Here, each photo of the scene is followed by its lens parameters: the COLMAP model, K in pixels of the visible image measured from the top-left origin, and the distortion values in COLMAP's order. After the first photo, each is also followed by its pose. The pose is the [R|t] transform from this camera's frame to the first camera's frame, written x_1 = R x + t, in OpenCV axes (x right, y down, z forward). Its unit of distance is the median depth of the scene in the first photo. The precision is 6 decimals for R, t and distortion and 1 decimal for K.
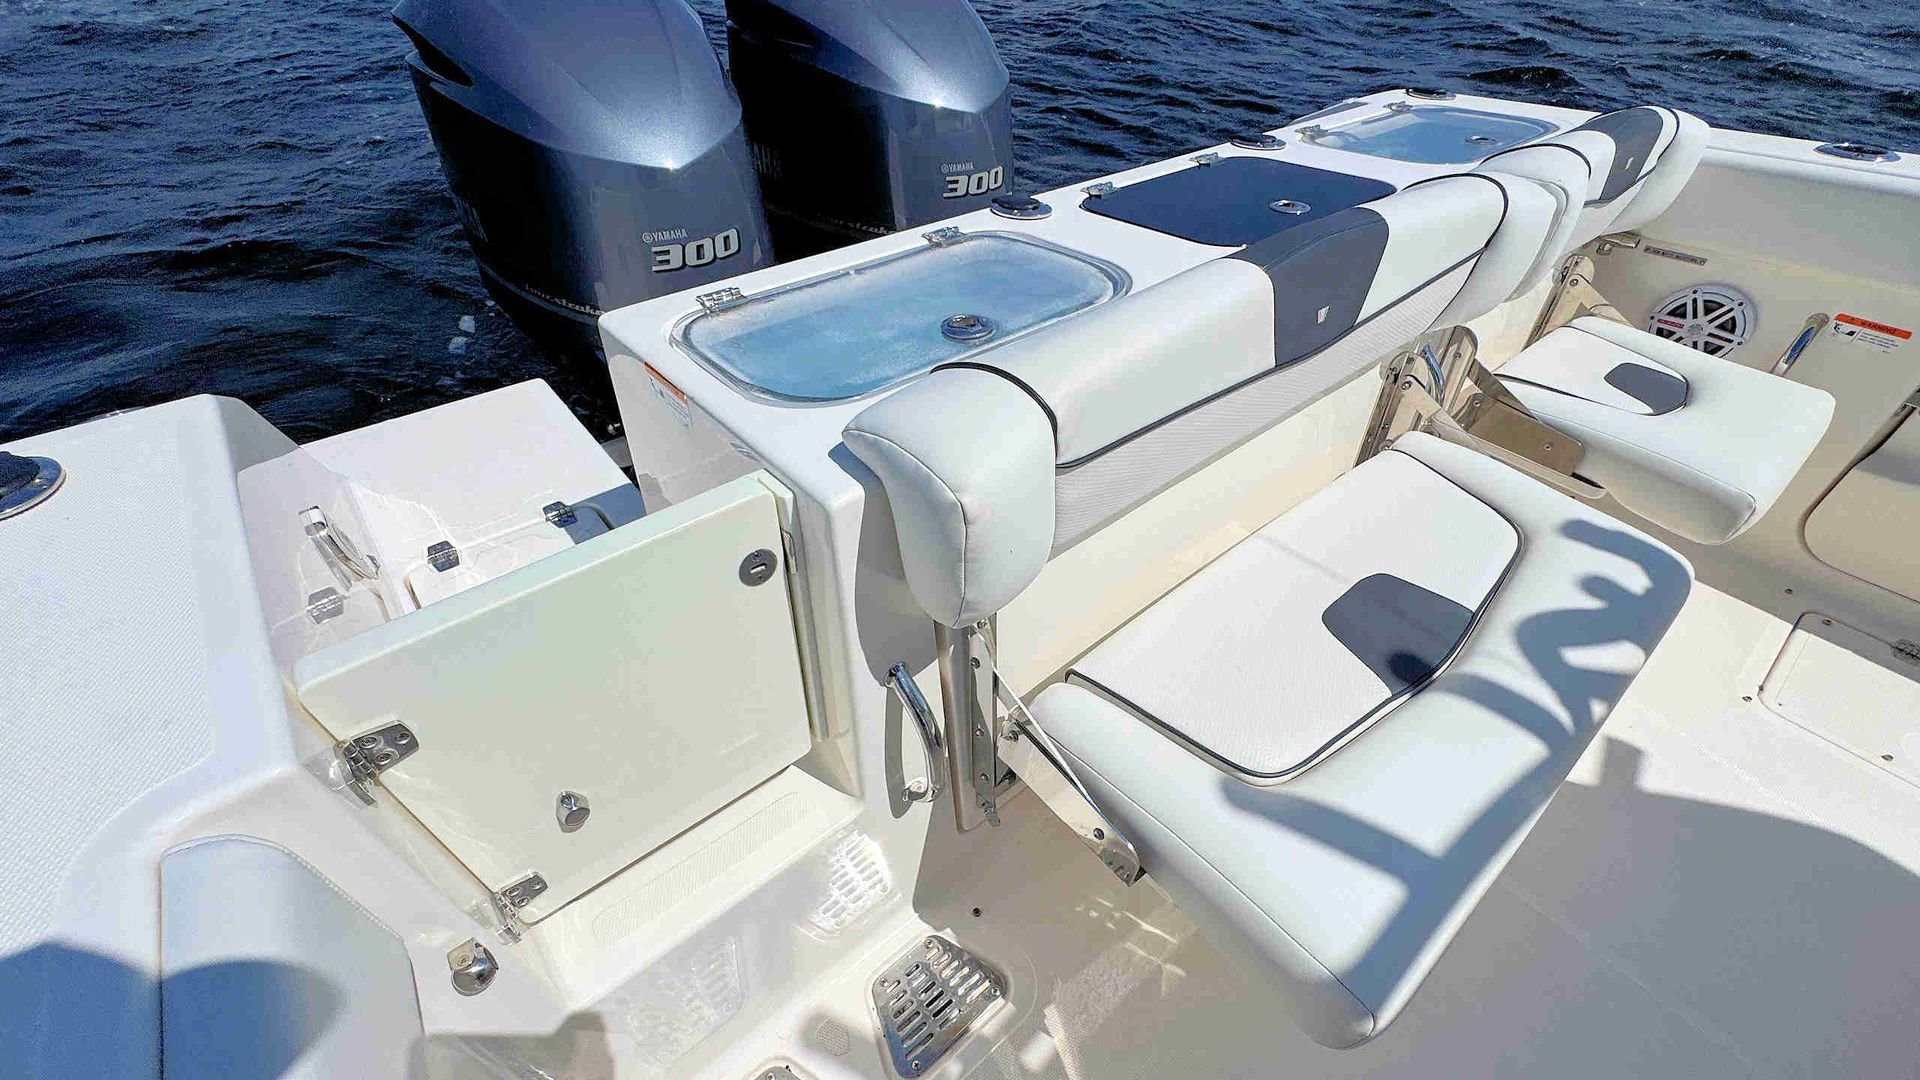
lens RADIAL K [[778.0, 0, 960.3], [0, 778.0, 578.9], [0, 0, 1]] dist [-0.018225, 0.000120]
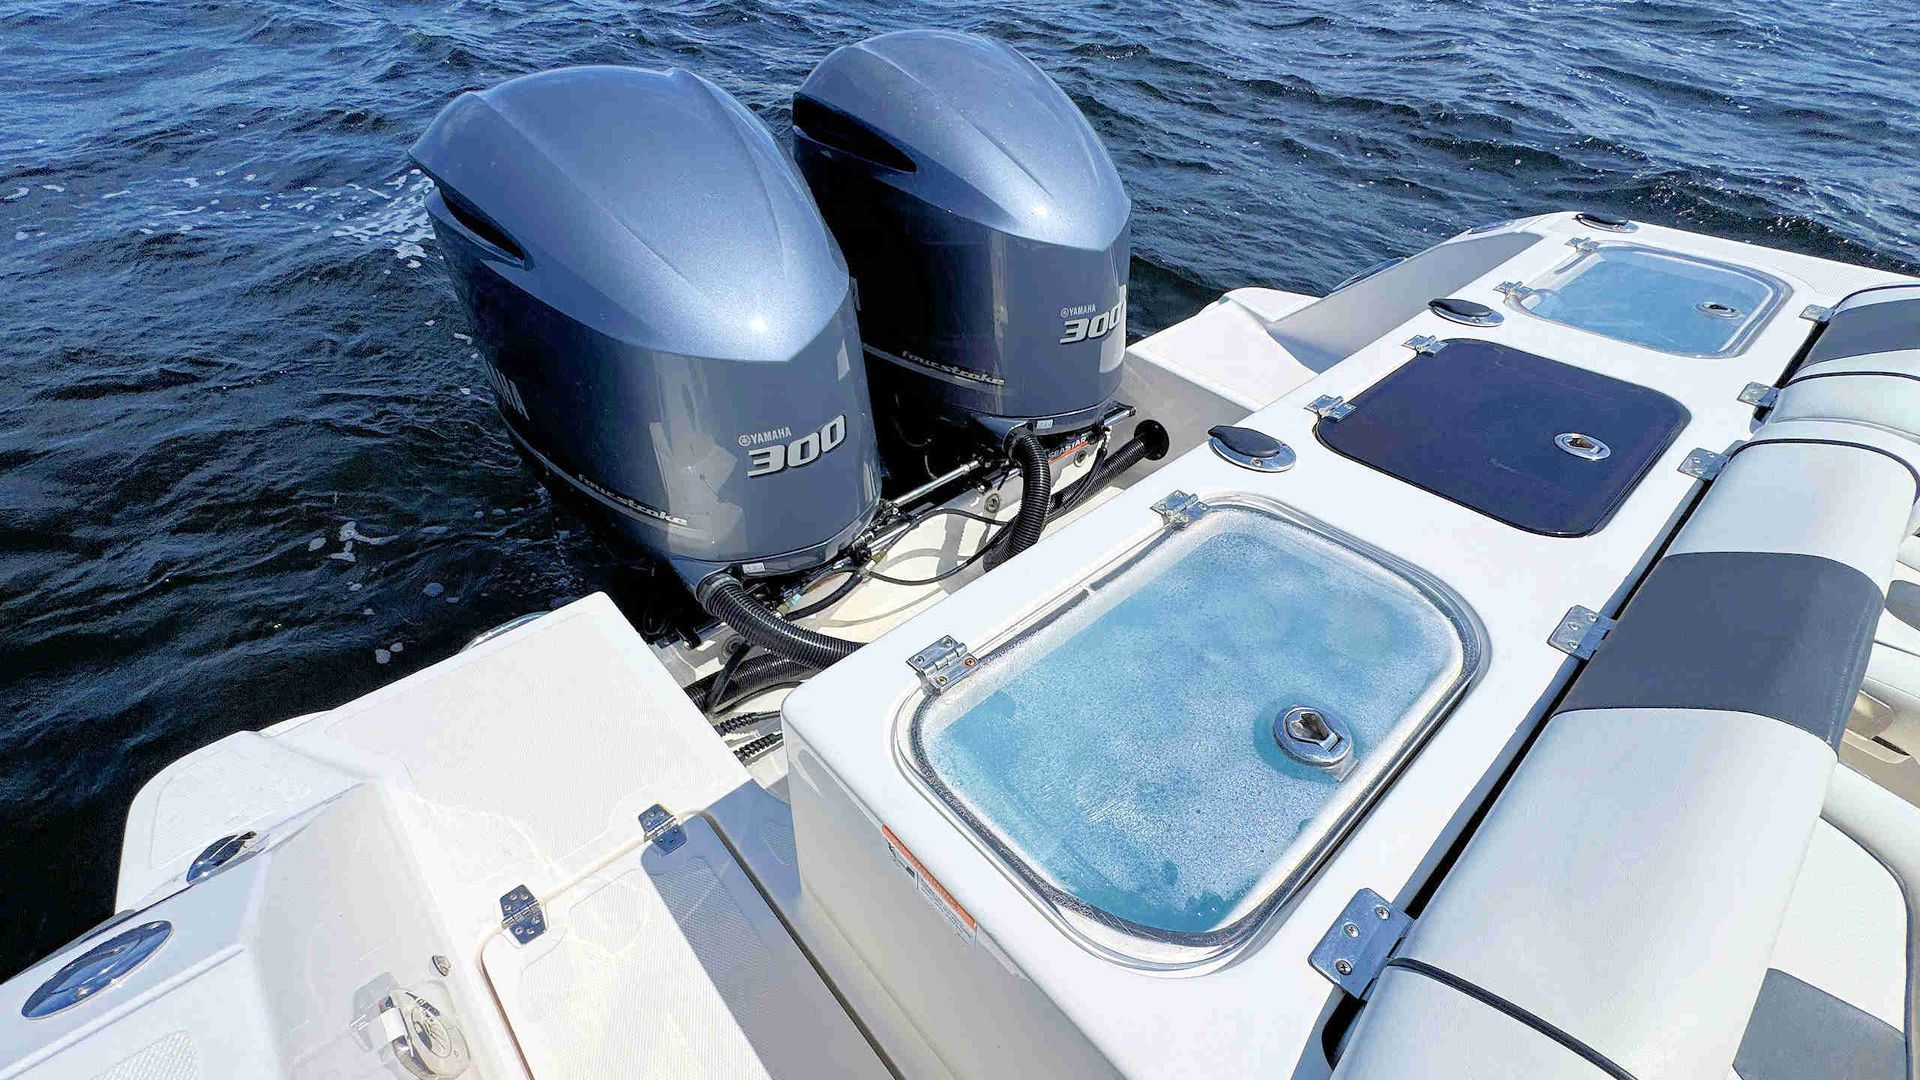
lens RADIAL K [[778.0, 0, 960.3], [0, 778.0, 578.9], [0, 0, 1]] dist [-0.018225, 0.000120]
pose [[0.999243, -0.018448, 0.034246, -0.203889], [0.018396, 0.999829, 0.001825, -0.286674], [-0.034274, -0.001194, 0.999412, 0.173922]]
